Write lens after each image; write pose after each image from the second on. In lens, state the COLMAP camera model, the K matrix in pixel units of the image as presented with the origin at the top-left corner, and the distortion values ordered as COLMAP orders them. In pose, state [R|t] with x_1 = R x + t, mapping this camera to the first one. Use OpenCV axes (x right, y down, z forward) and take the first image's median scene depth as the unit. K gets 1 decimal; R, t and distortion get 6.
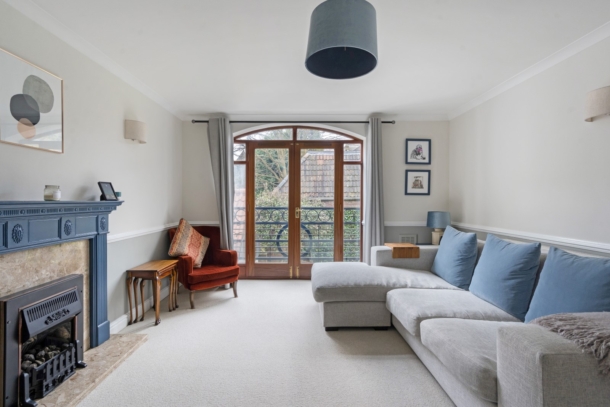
lens RADIAL K [[277.5, 0, 300.6], [0, 277.5, 202.0], [0, 0, 1]] dist [-0.027802, 0.010632]
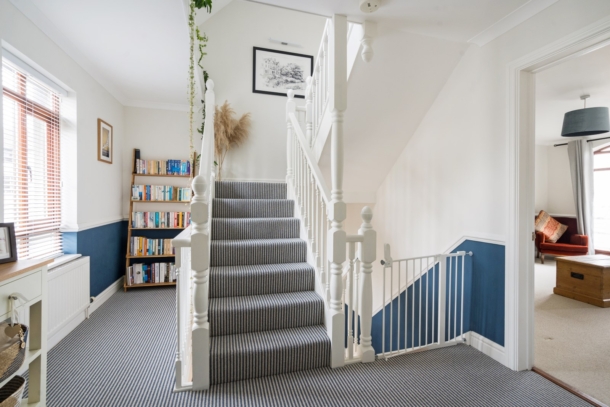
lens RADIAL K [[277.5, 0, 303.2], [0, 277.5, 199.3], [0, 0, 1]] dist [-0.027802, 0.010632]
pose [[0.284893, 0.011357, -0.958492, 0.632118], [-0.005562, 0.999933, 0.010195, -0.012944], [0.958543, 0.002426, 0.284937, -0.708118]]
